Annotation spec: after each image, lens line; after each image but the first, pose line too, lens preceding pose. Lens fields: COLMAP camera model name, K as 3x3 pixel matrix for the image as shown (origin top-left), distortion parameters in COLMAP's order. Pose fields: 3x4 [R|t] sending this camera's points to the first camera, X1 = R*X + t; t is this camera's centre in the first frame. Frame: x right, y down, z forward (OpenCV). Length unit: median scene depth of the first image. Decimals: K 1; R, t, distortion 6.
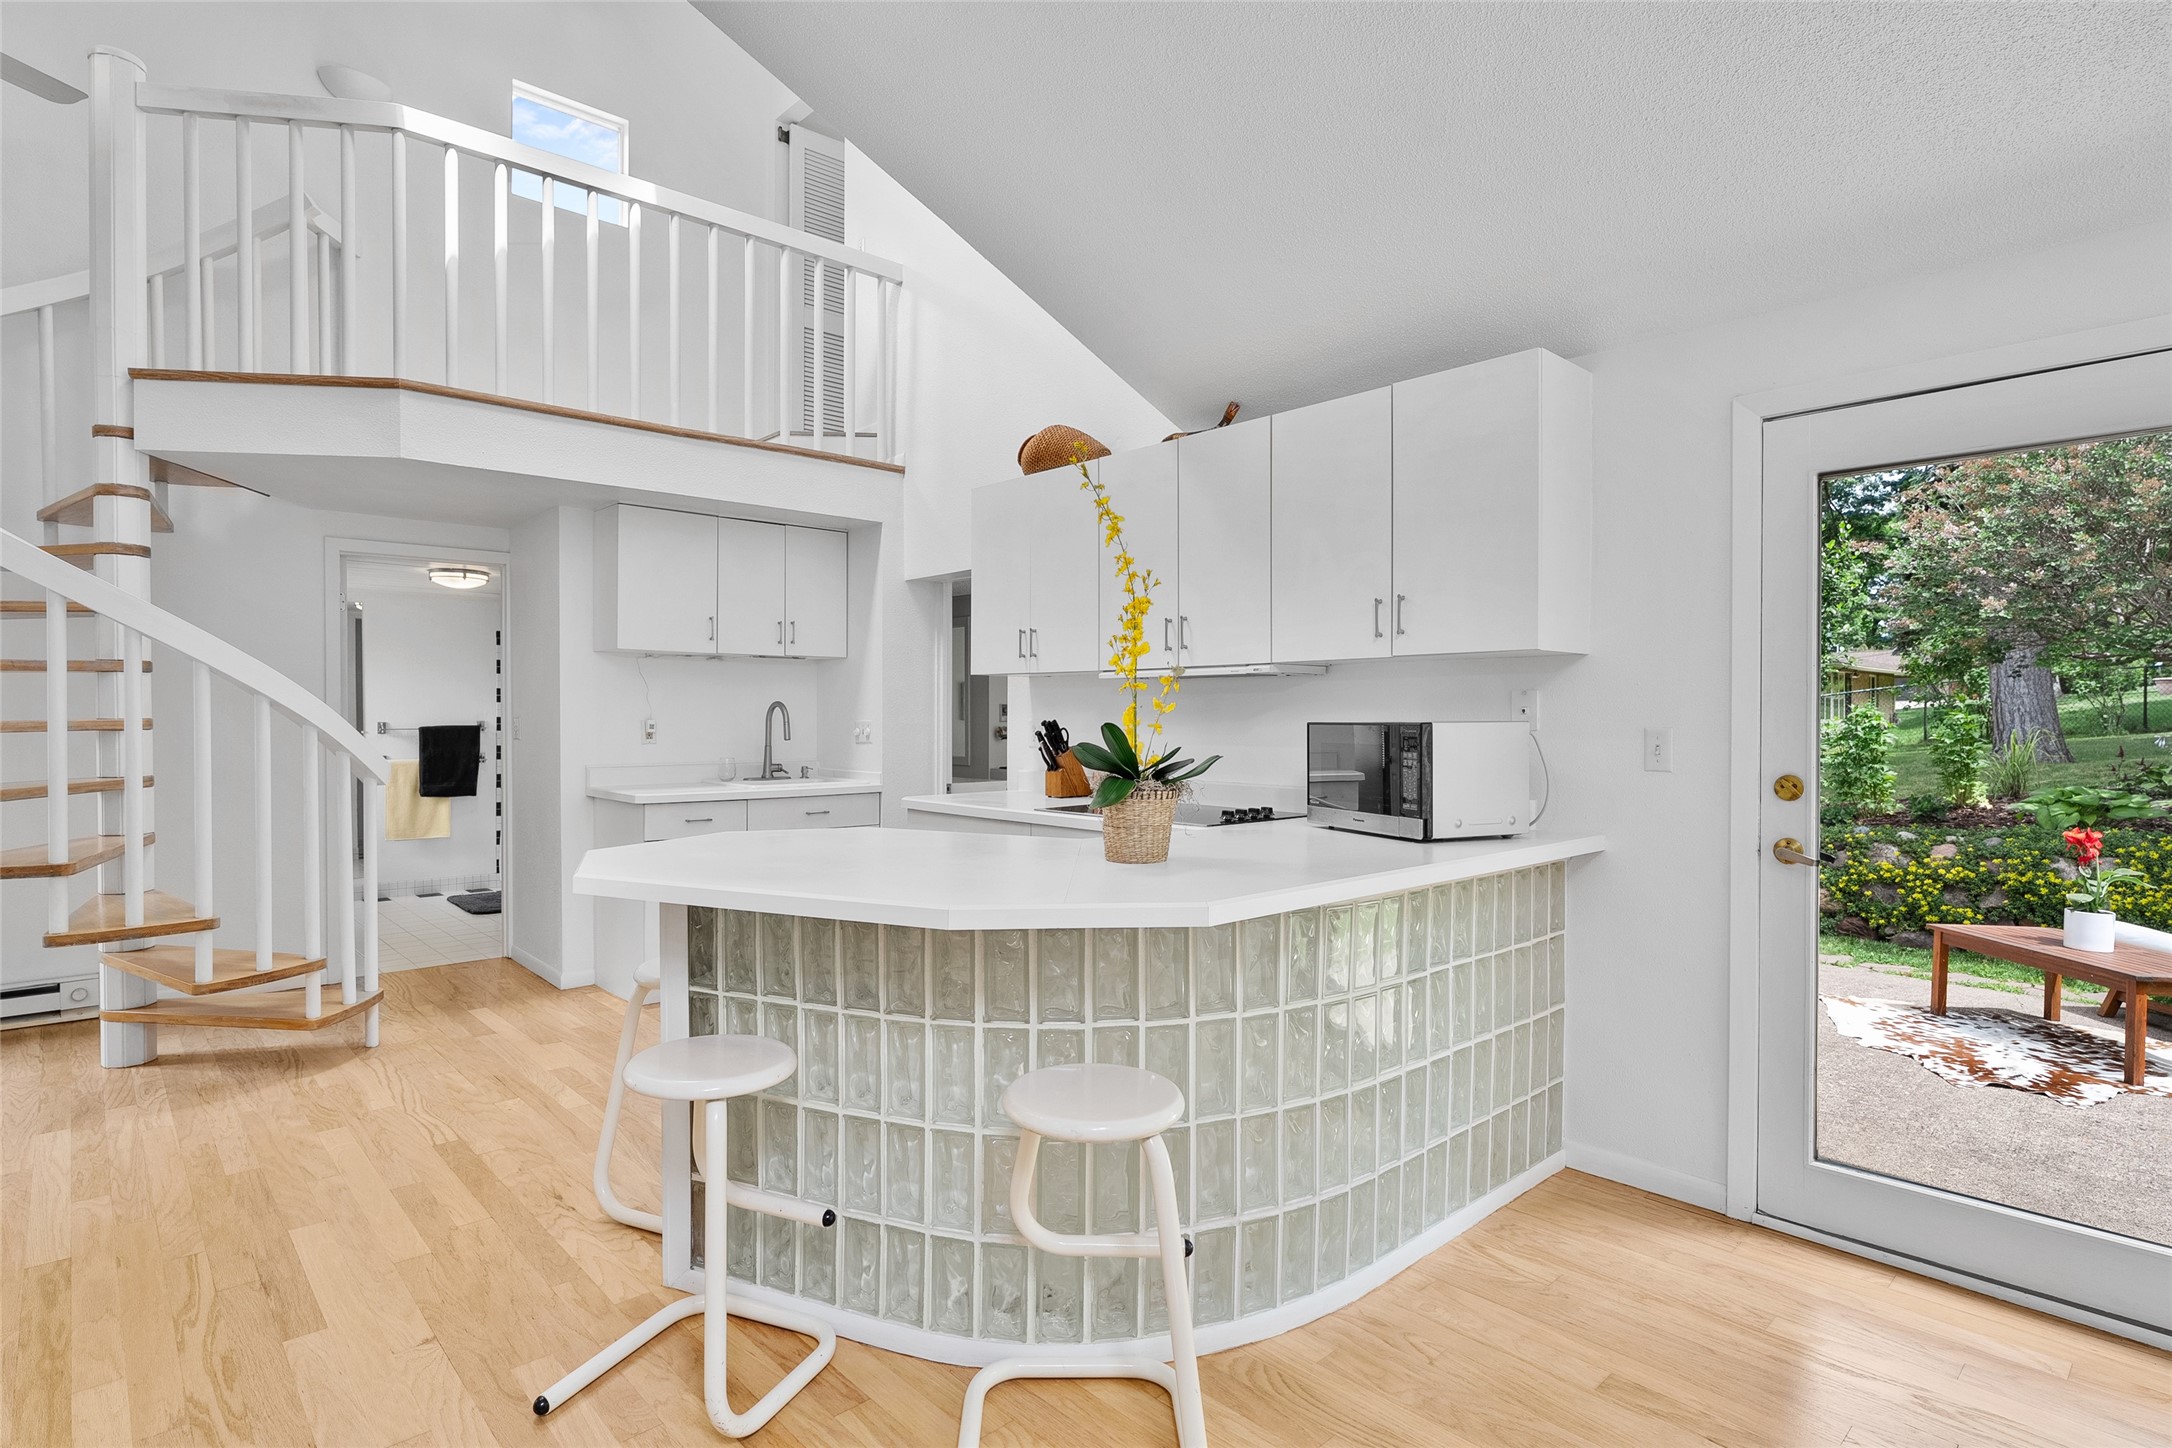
lens RADIAL K [[1070.5, 0, 1044.6], [0, 1070.5, 731.0], [0, 0, 1]] dist [-0.000899, 0.000003]
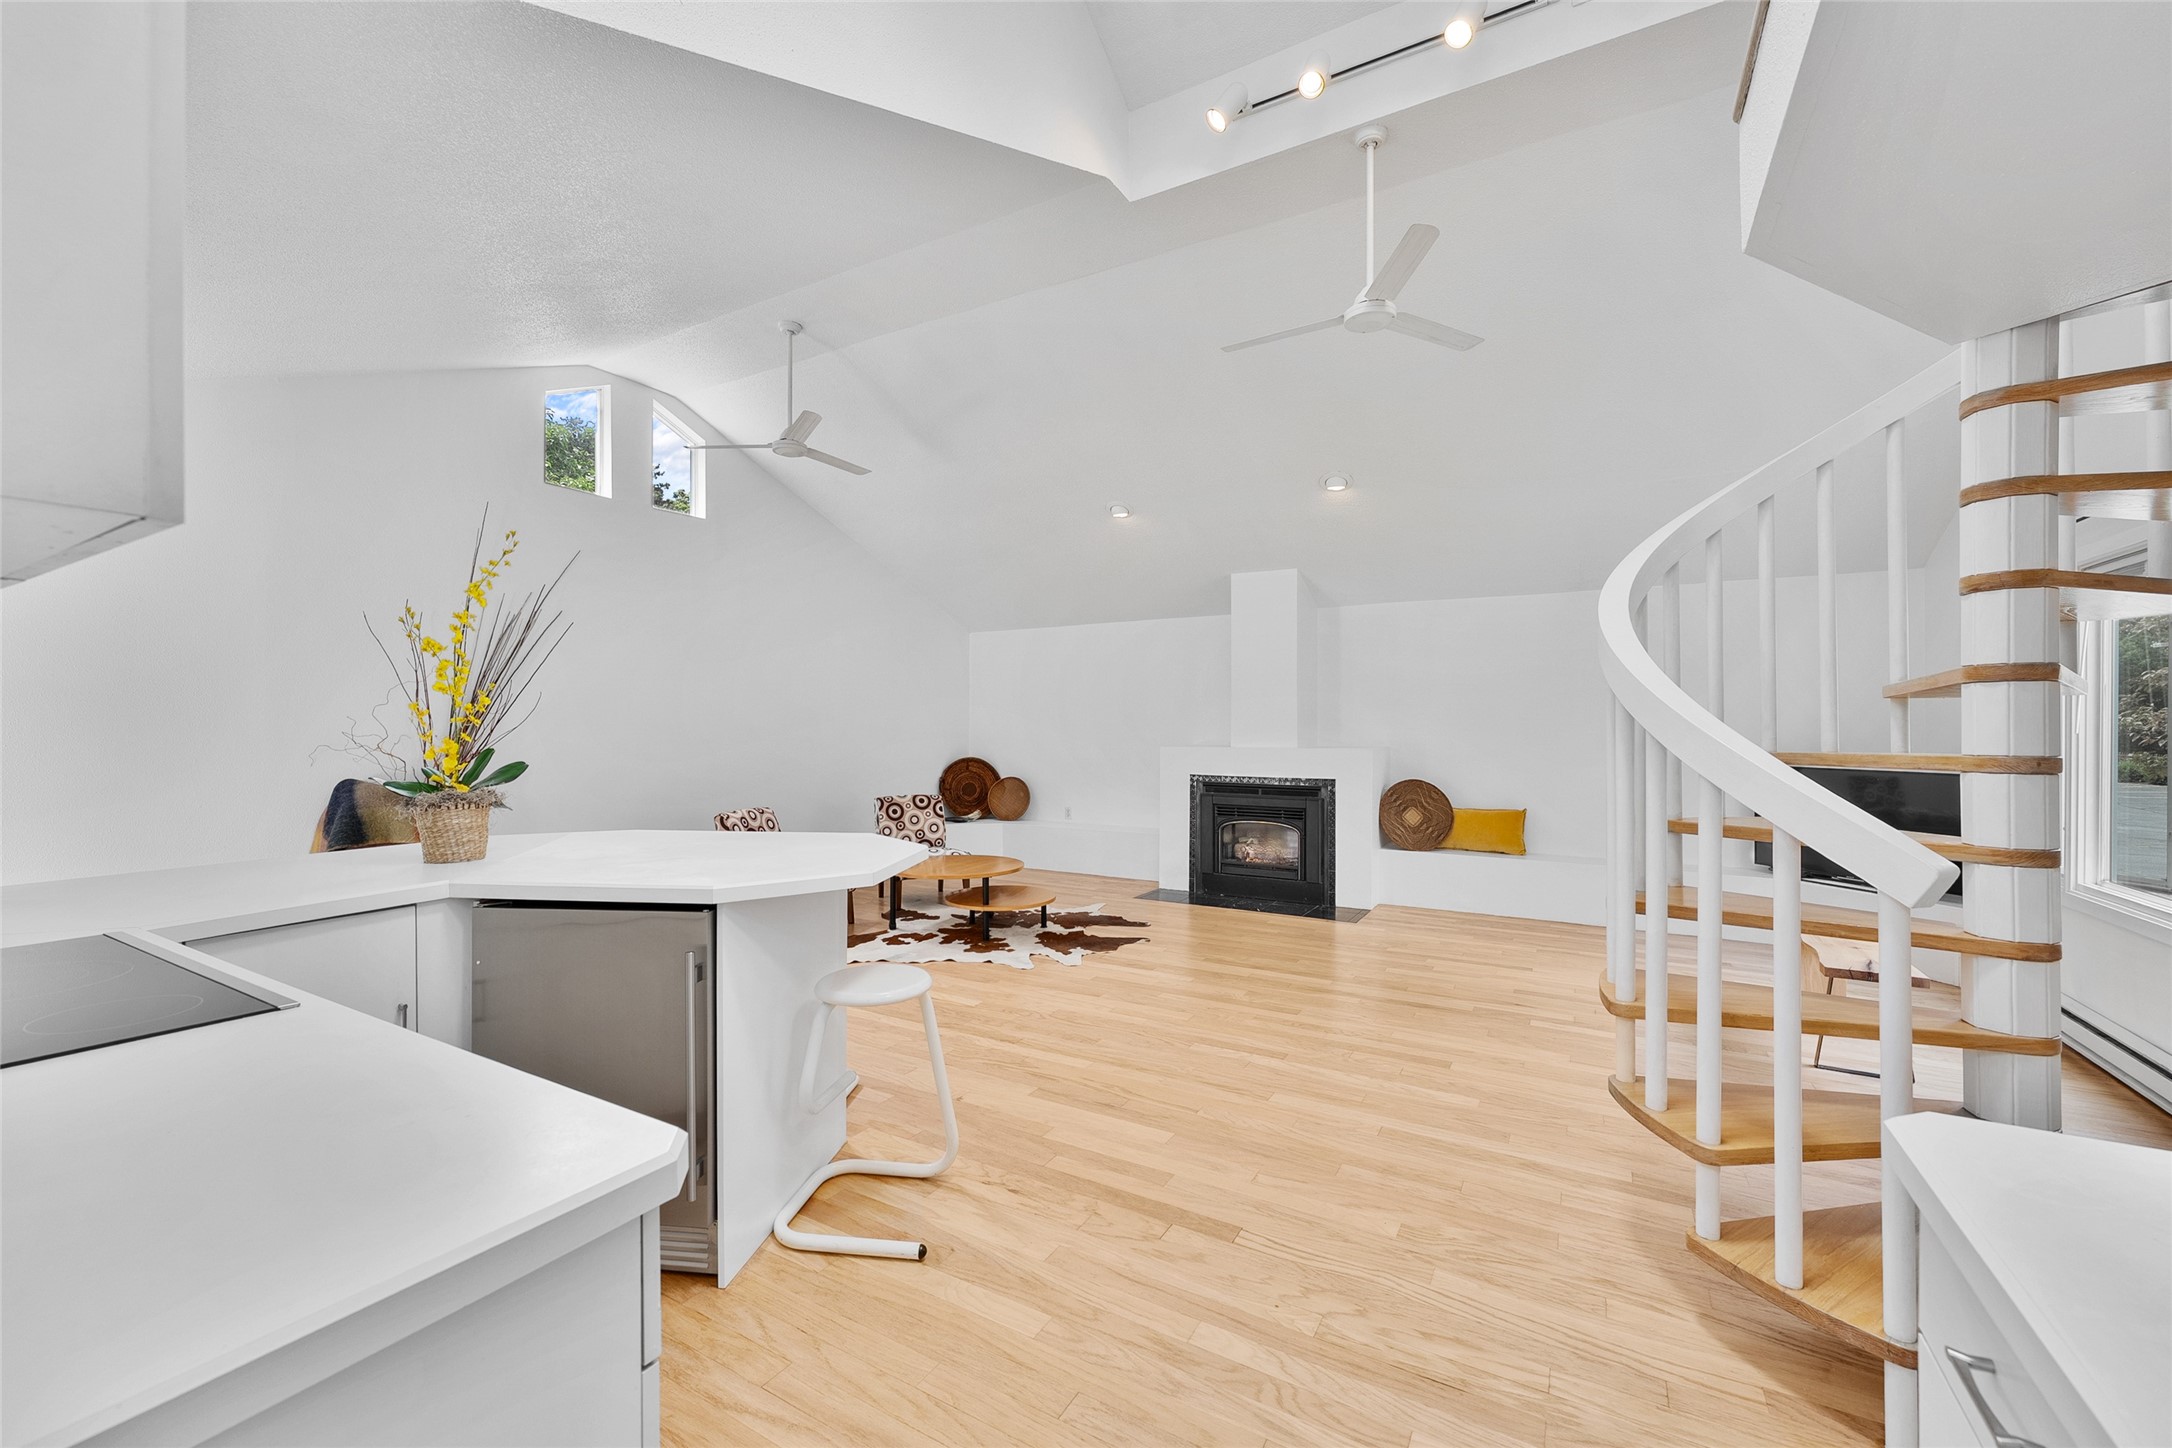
lens RADIAL K [[885.3, 0, 1080.6], [0, 885.3, 729.6], [0, 0, 1]] dist [0.001121, -0.000159]
pose [[-0.950271, -0.001364, -0.311421, -0.129101], [-0.005922, 0.999889, 0.013693, -0.022111], [0.311367, 0.014856, -0.950173, 1.000800]]
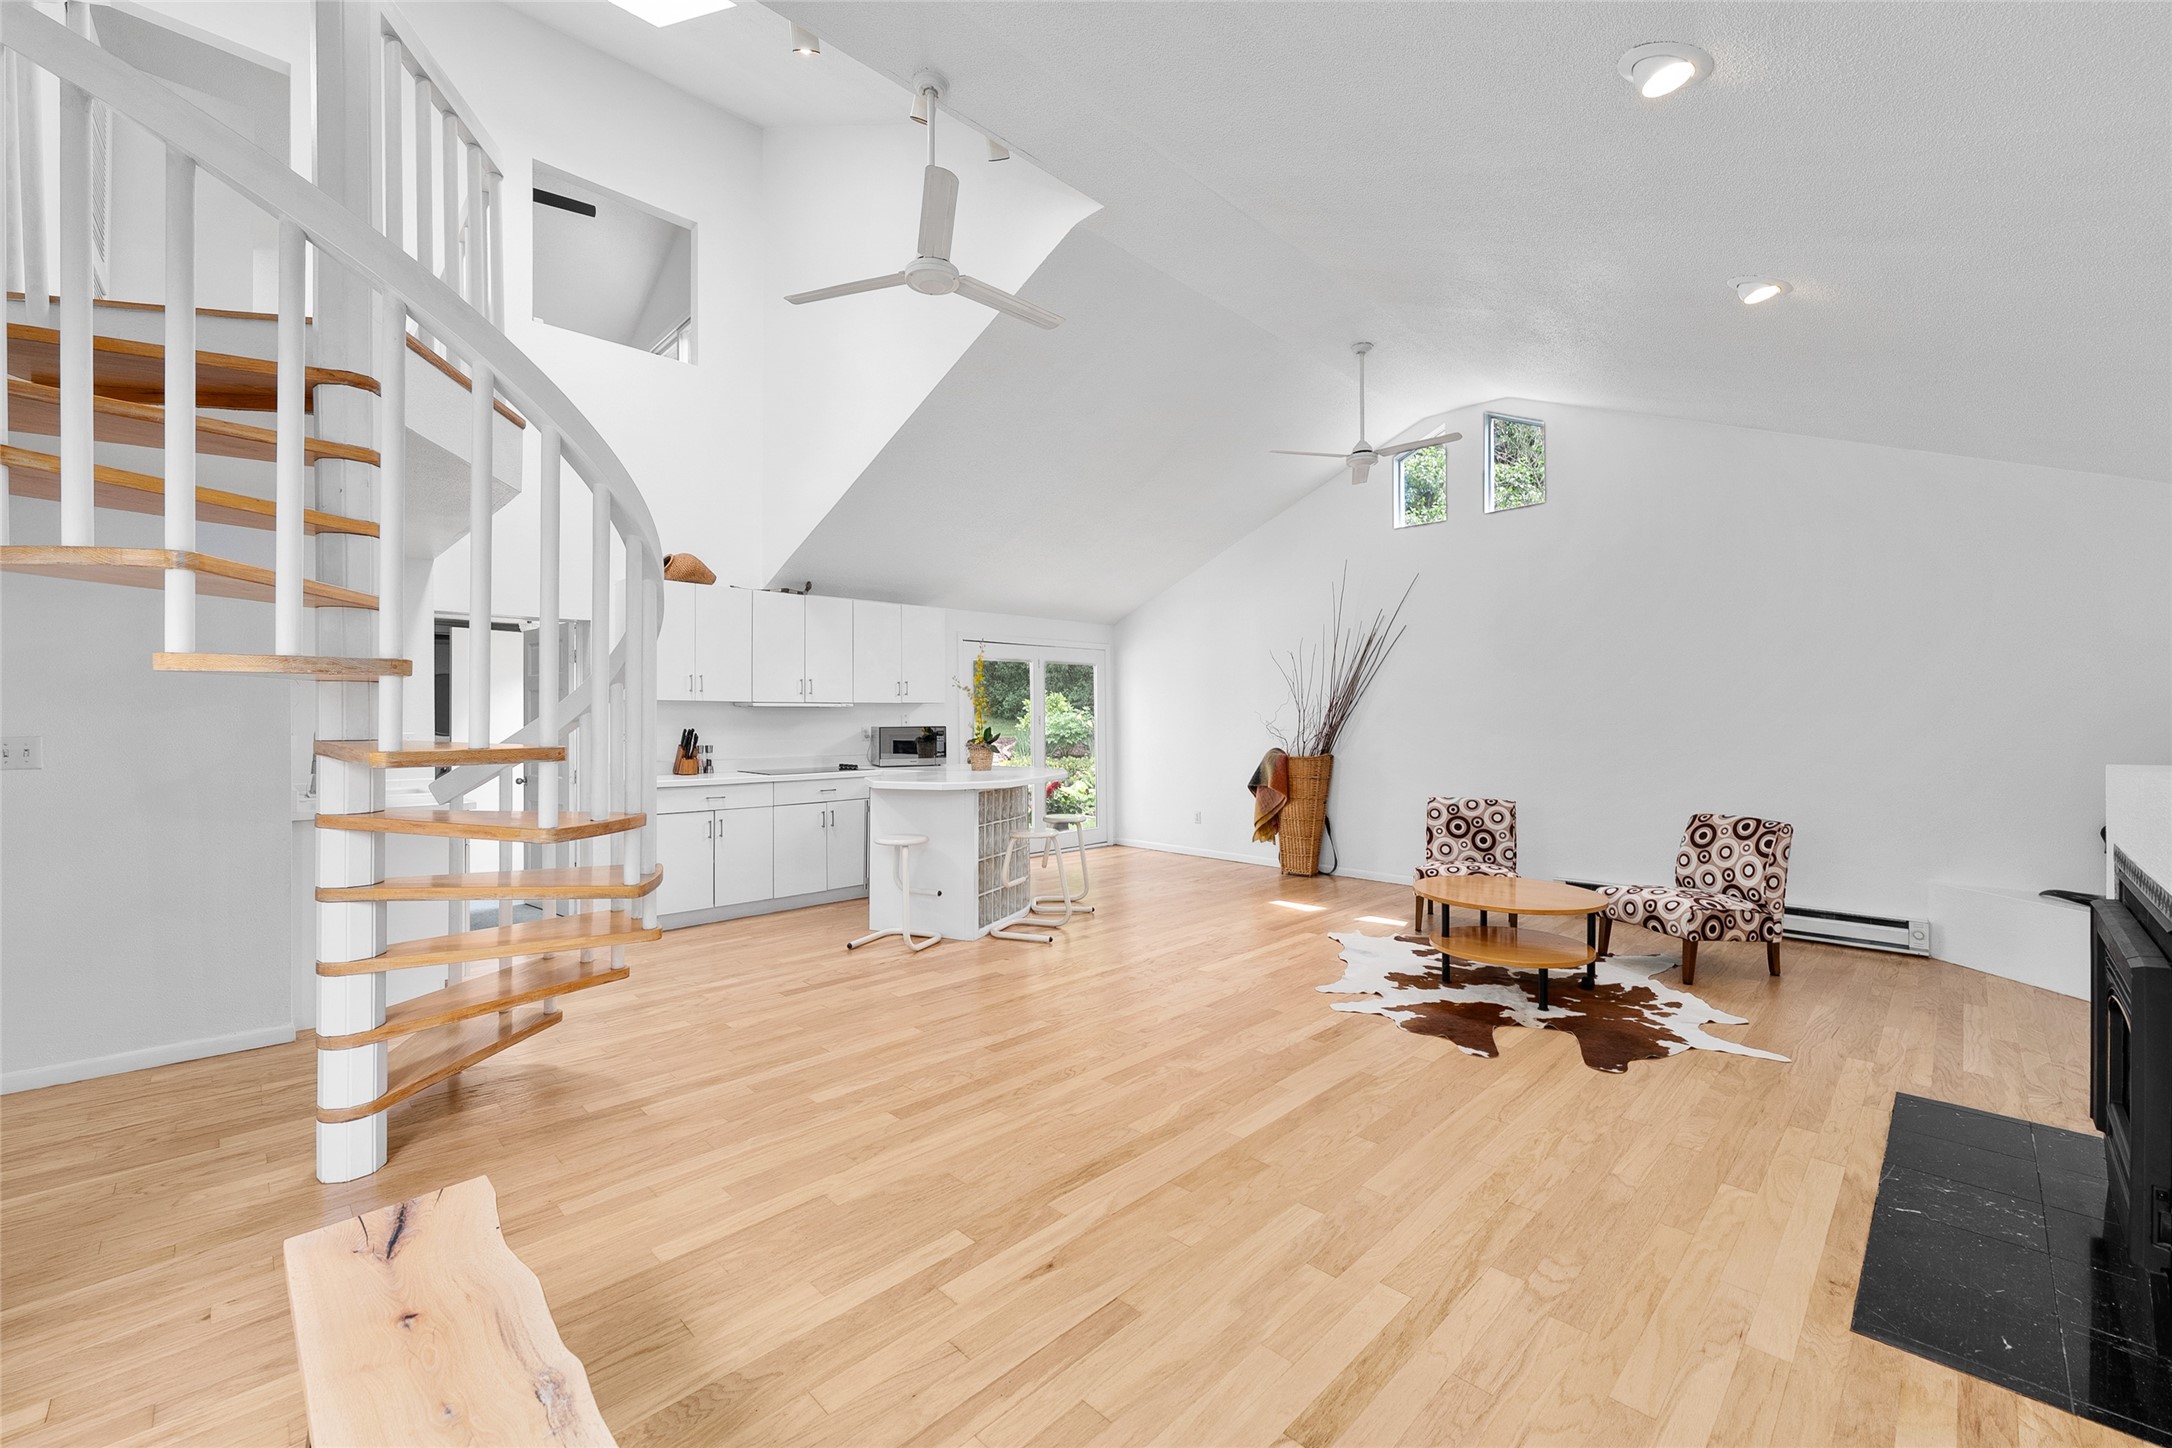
lens RADIAL K [[885.3, 0, 1080.6], [0, 885.3, 729.6], [0, 0, 1]] dist [0.001121, -0.000159]
pose [[-0.035341, -0.014026, 0.999277, -1.157015], [0.014848, 0.999784, 0.014558, -0.015043], [-0.999265, 0.015352, -0.035125, 0.361972]]
